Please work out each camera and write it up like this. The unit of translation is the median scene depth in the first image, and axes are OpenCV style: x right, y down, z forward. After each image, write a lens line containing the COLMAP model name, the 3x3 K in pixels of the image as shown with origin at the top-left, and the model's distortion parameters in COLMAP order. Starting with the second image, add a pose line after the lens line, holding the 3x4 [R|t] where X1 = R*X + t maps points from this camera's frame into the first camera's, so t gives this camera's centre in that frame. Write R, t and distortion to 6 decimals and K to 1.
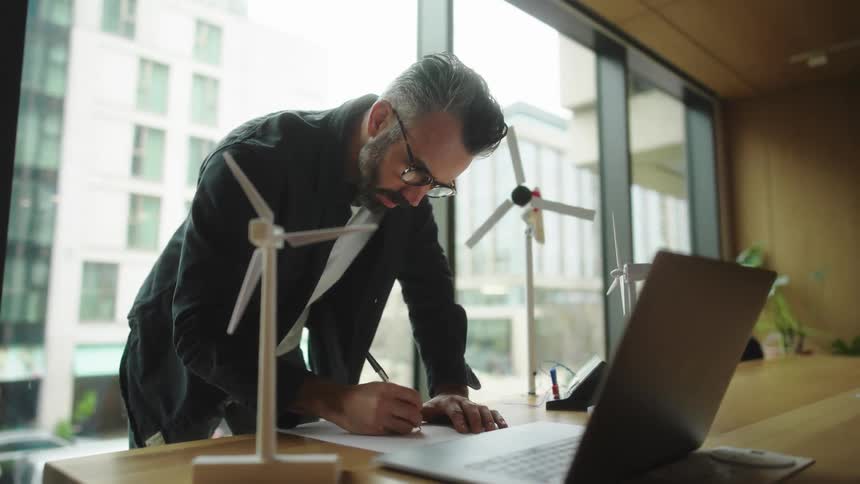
lens RADIAL K [[643.4, 0, 422.1], [0, 643.4, 245.8], [0, 0, 1]] dist [-0.042554, 0.048853]
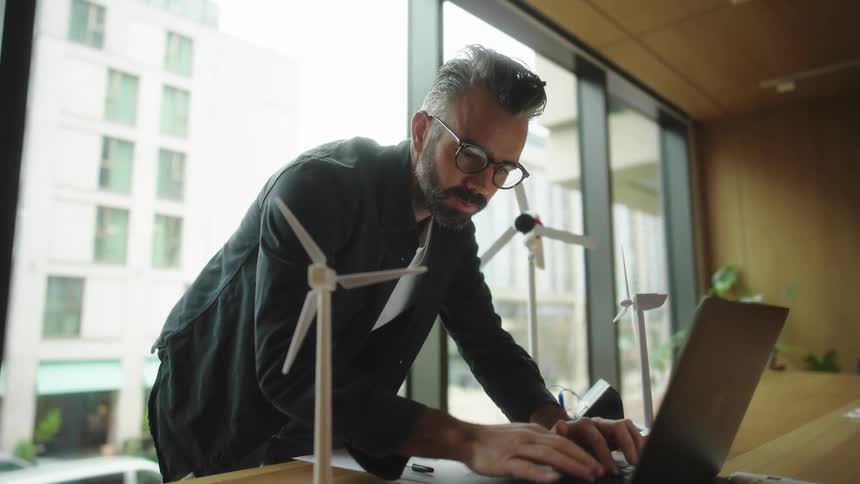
lens RADIAL K [[643.4, 0, 426.6], [0, 643.4, 247.2], [0, 0, 1]] dist [-0.042554, 0.048853]
pose [[0.998642, 0.001076, 0.052083, -0.020331], [-0.000162, 0.999846, -0.017562, -0.007692], [-0.052093, 0.017530, 0.998488, -0.008375]]
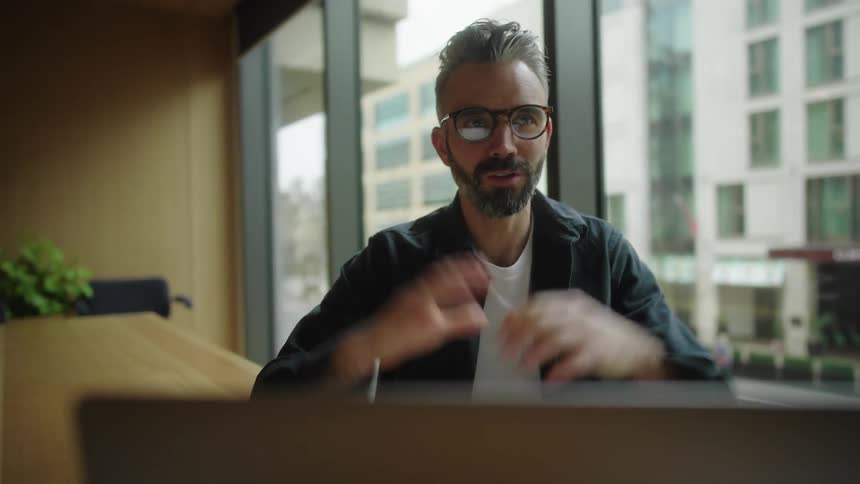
lens RADIAL K [[643.4, 0, 420.2], [0, 643.4, 242.4], [0, 0, 1]] dist [-0.042554, 0.048853]
pose [[-0.212829, 0.002329, -0.977087, 2.770410], [0.127148, 0.991560, -0.025332, 0.338469], [0.968781, -0.129626, -0.211329, 2.781430]]
